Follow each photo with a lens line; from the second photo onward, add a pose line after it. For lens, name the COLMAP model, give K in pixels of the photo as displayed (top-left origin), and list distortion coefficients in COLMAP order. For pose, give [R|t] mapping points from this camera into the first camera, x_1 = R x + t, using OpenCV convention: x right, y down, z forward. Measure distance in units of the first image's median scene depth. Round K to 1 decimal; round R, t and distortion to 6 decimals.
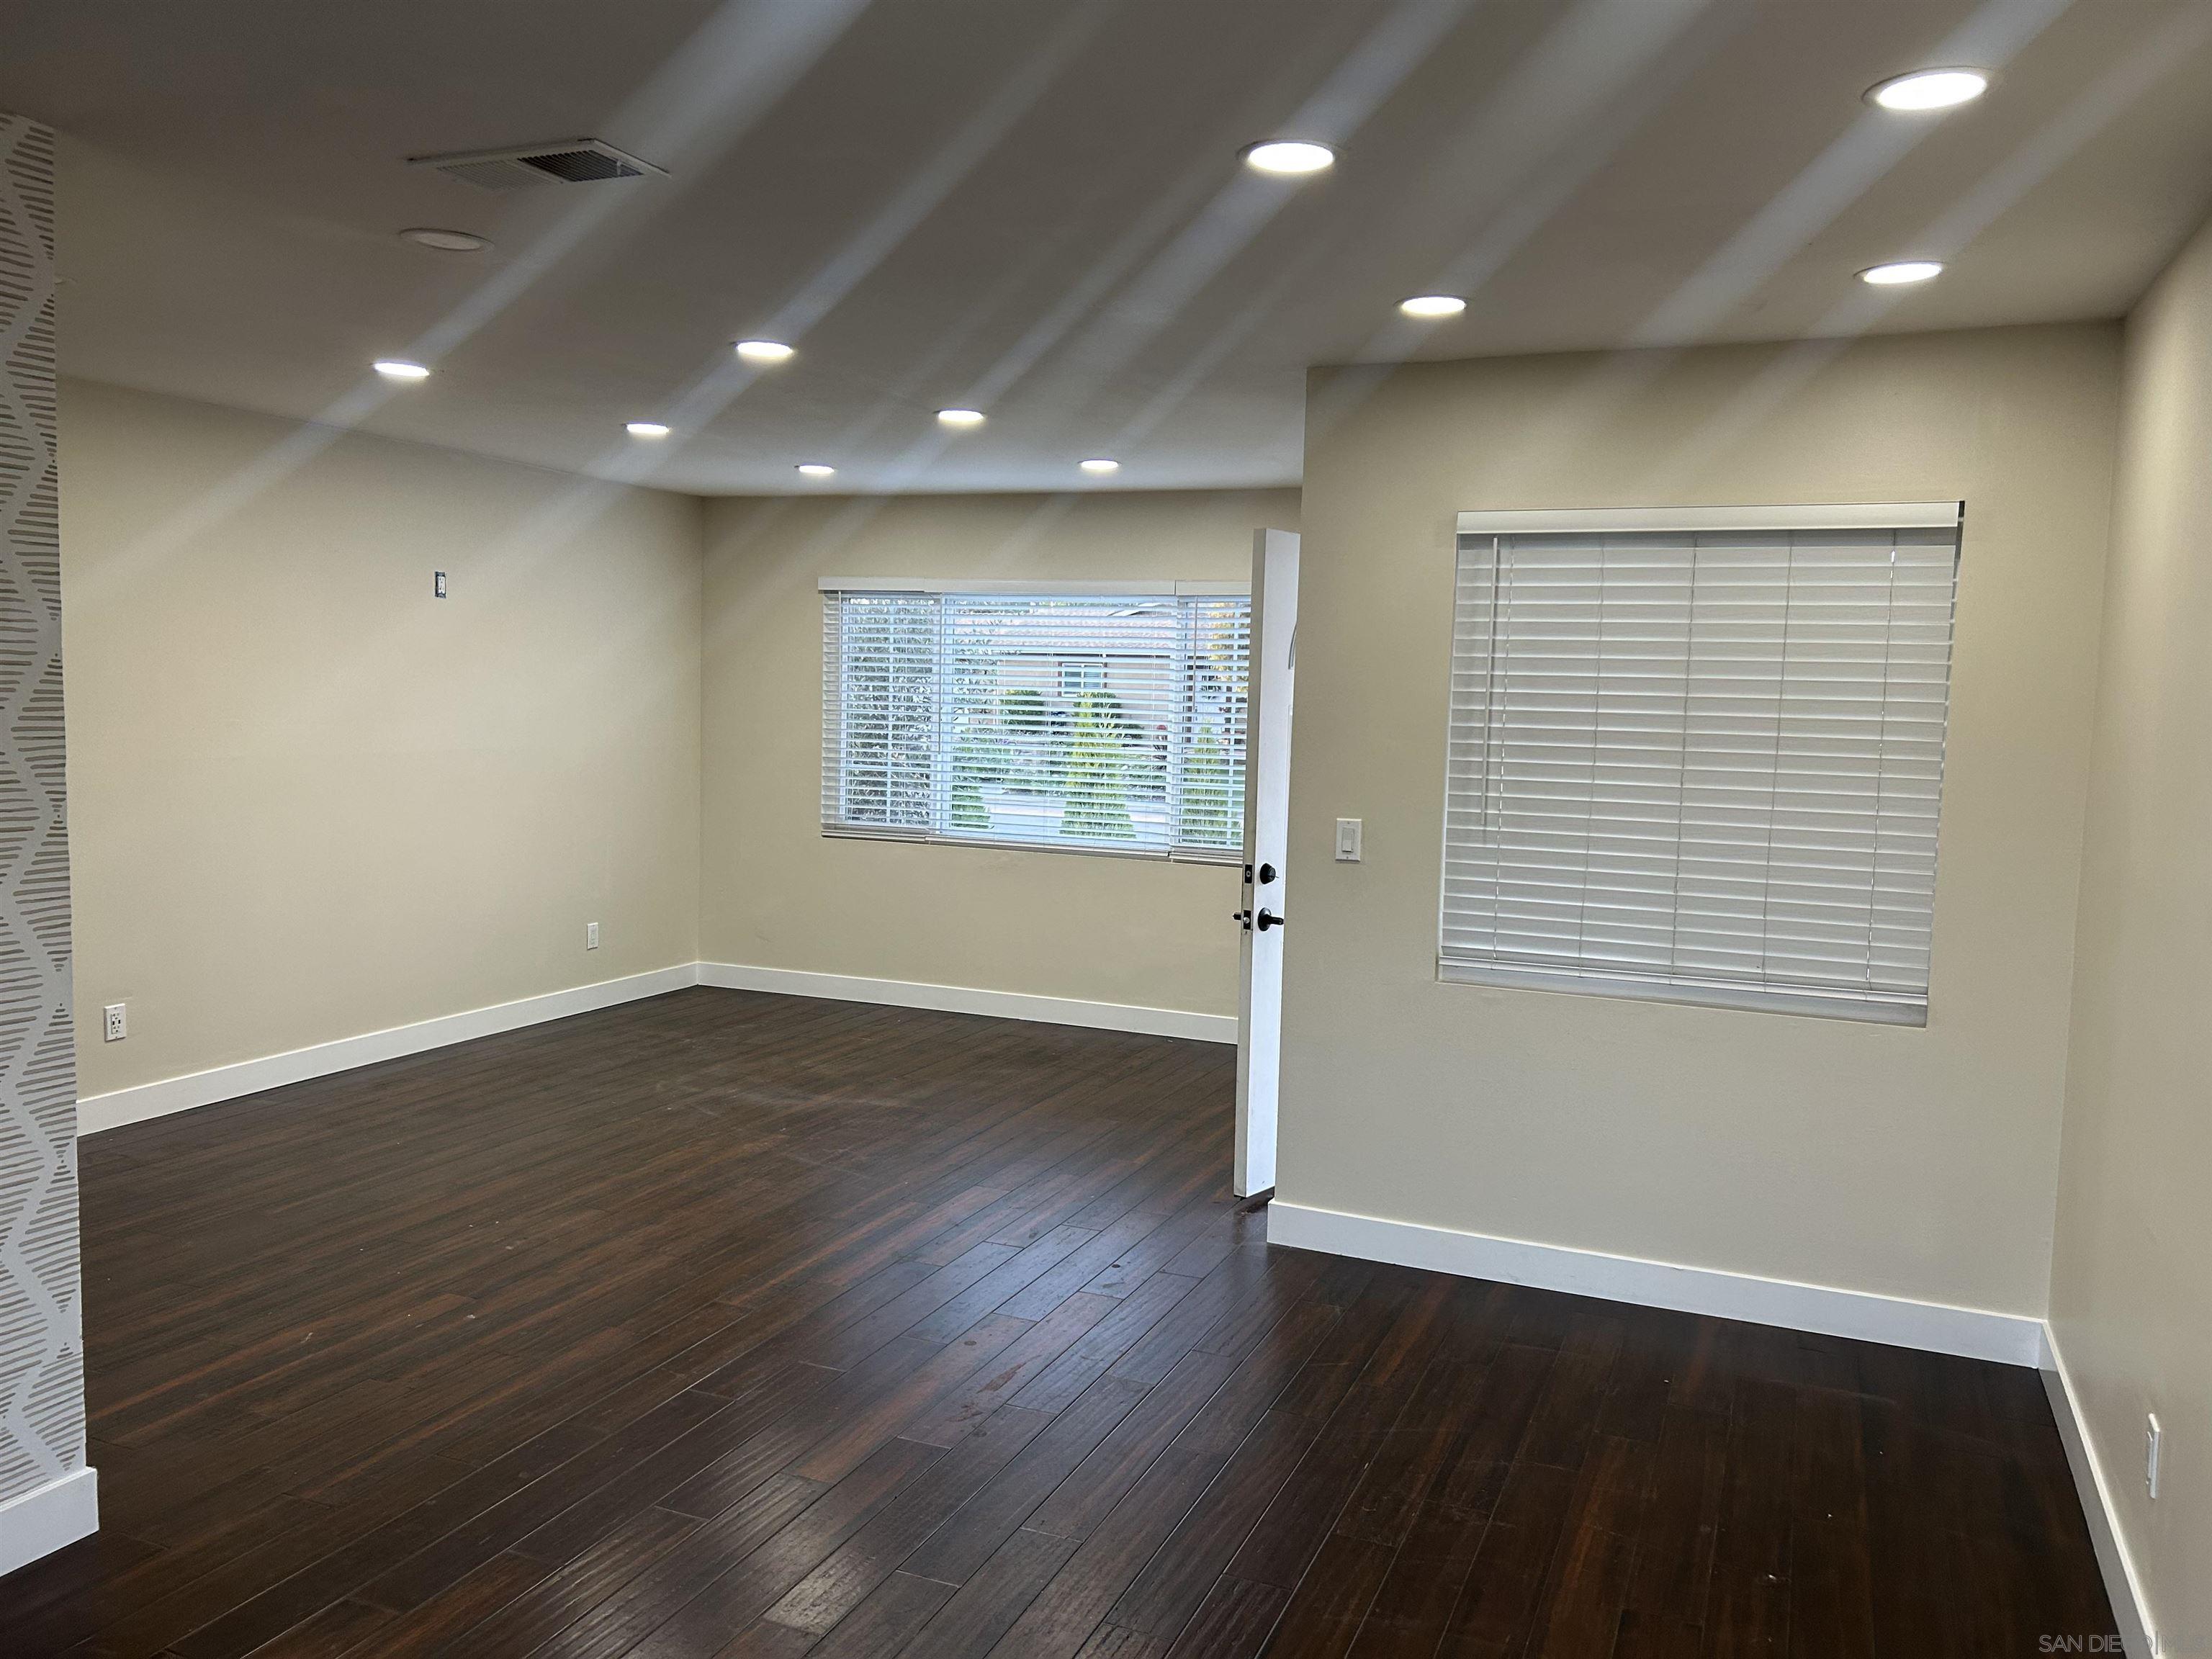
lens RADIAL K [[1628.9, 0, 1106.0], [0, 1628.9, 829.5], [0, 0, 1]] dist [0.060019, -0.005448]
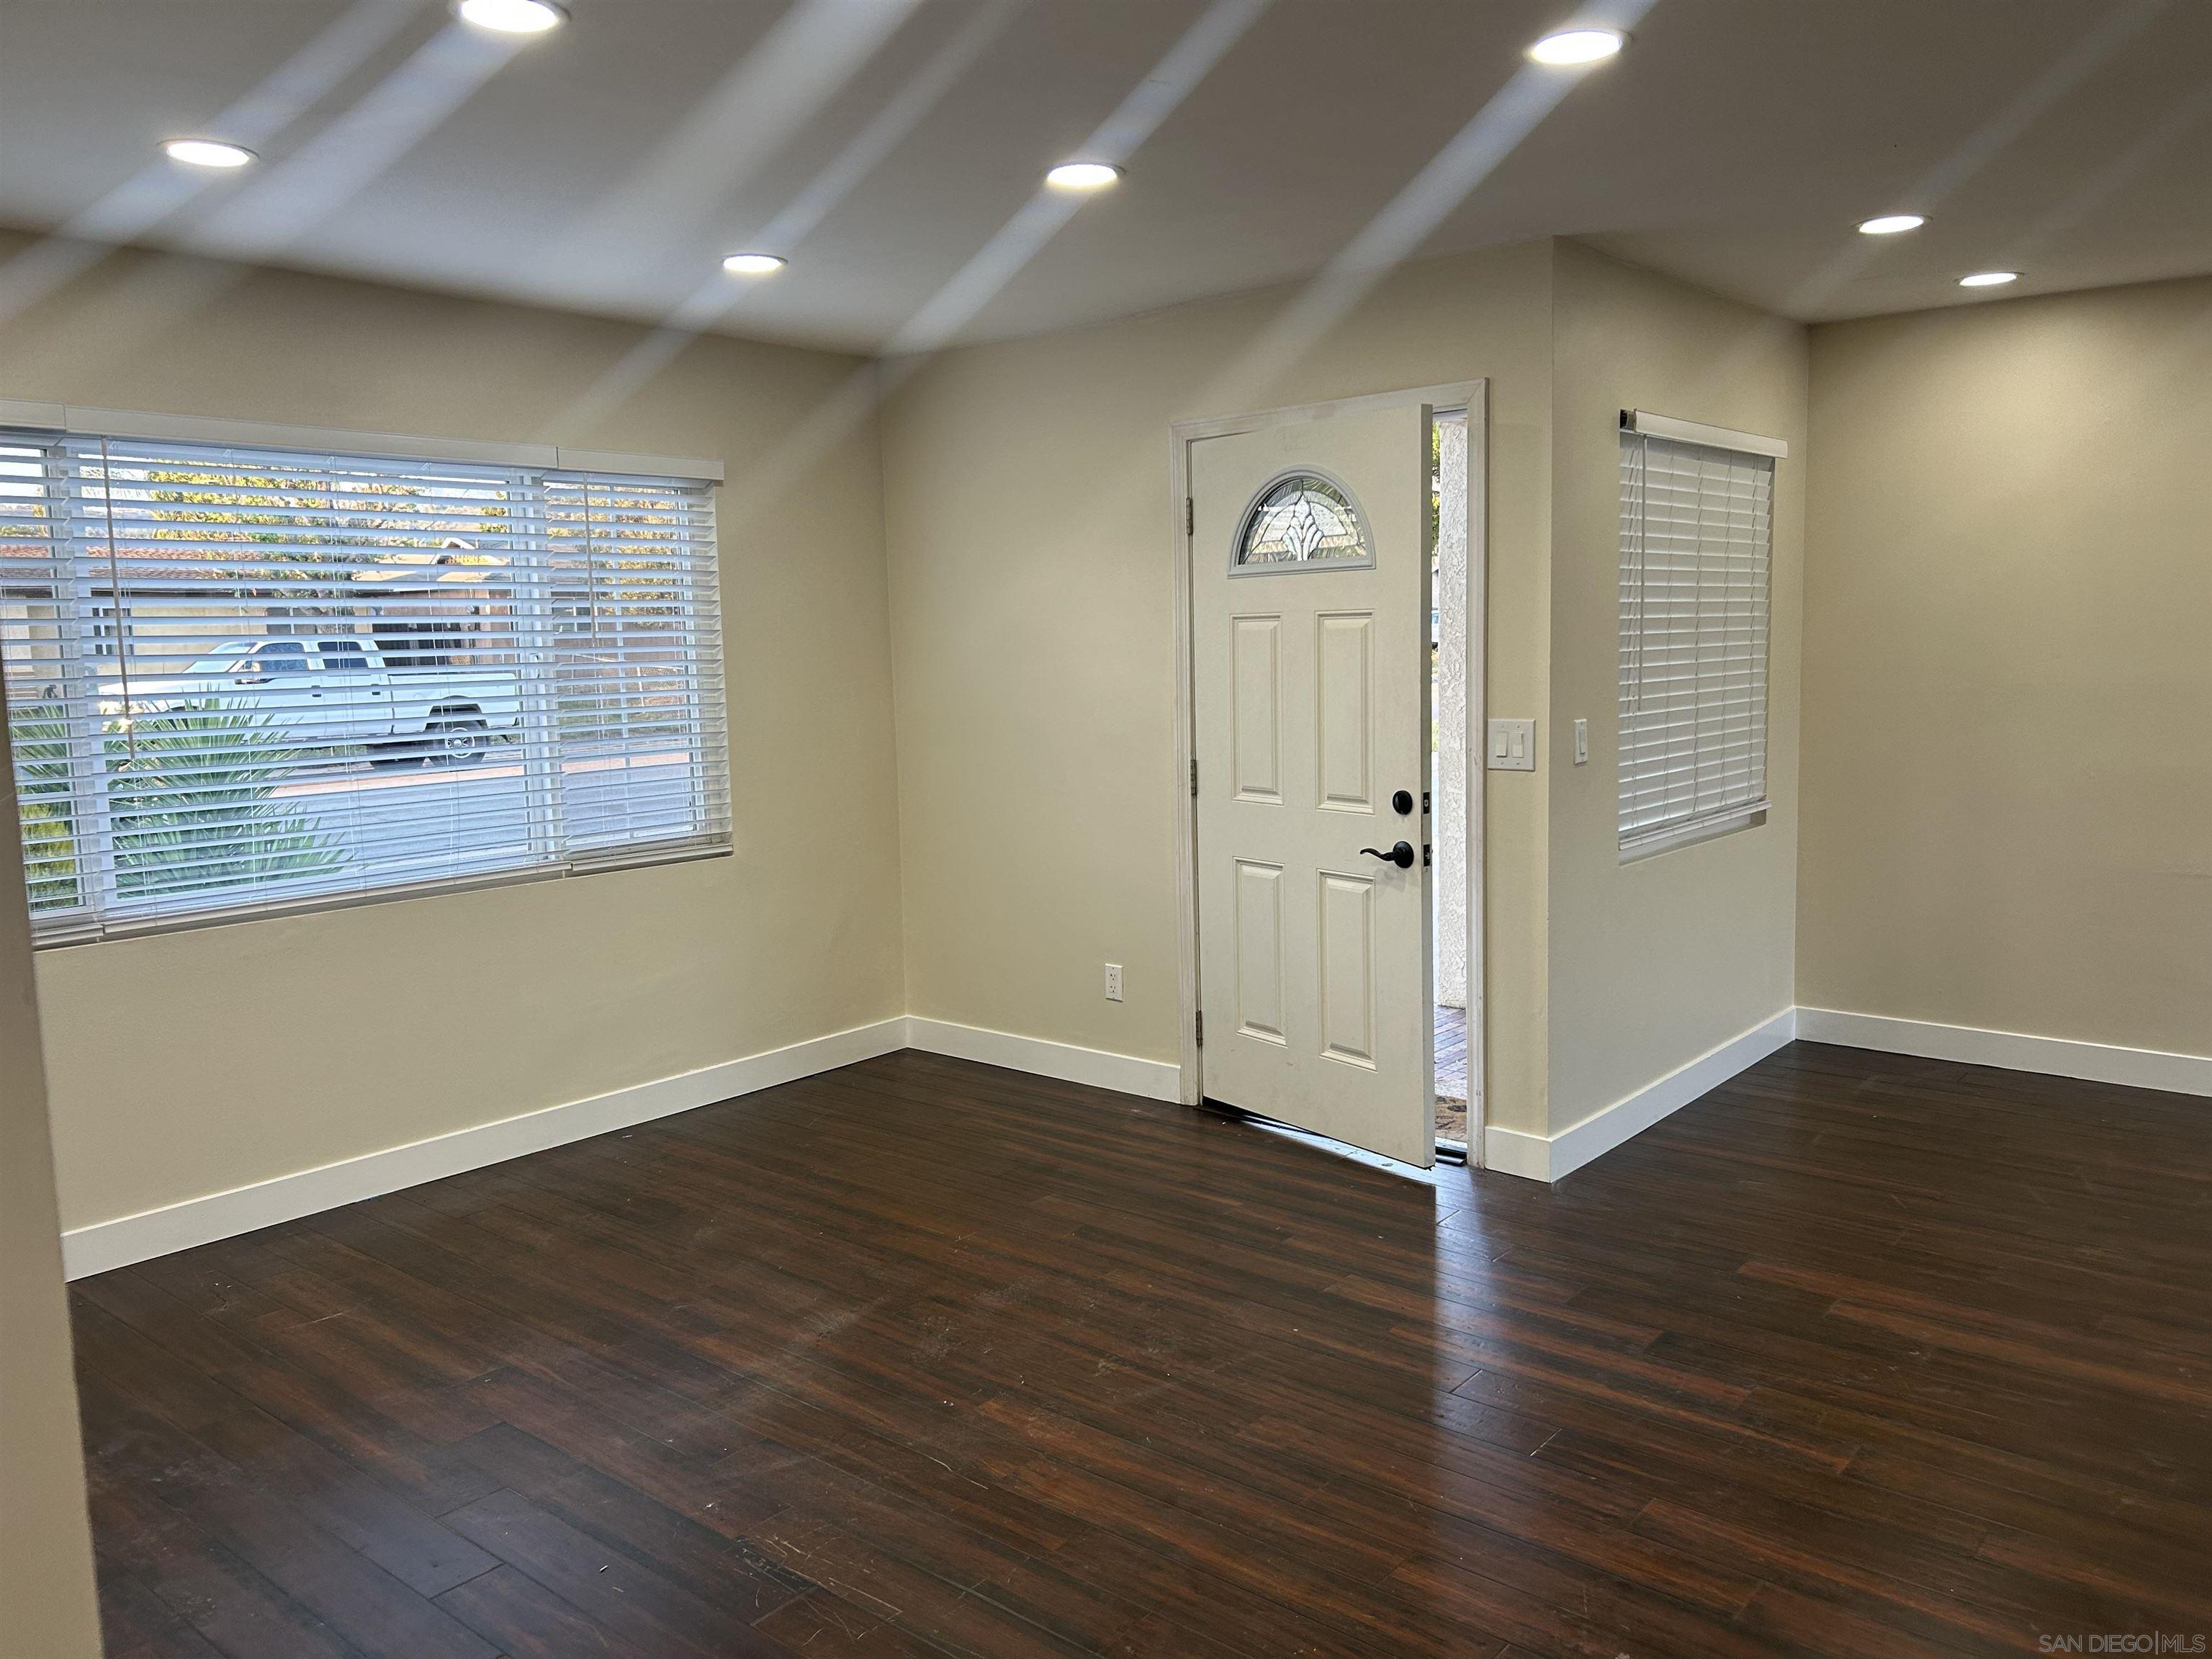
lens RADIAL K [[1616.8, 0, 1106.0], [0, 1616.8, 829.5], [0, 0, 1]] dist [-0.003476, -0.003325]
pose [[0.327527, -0.148602, 0.933083, -0.684067], [0.120082, 0.986093, 0.114894, -0.070354], [-0.937180, 0.074416, 0.340816, 0.759967]]
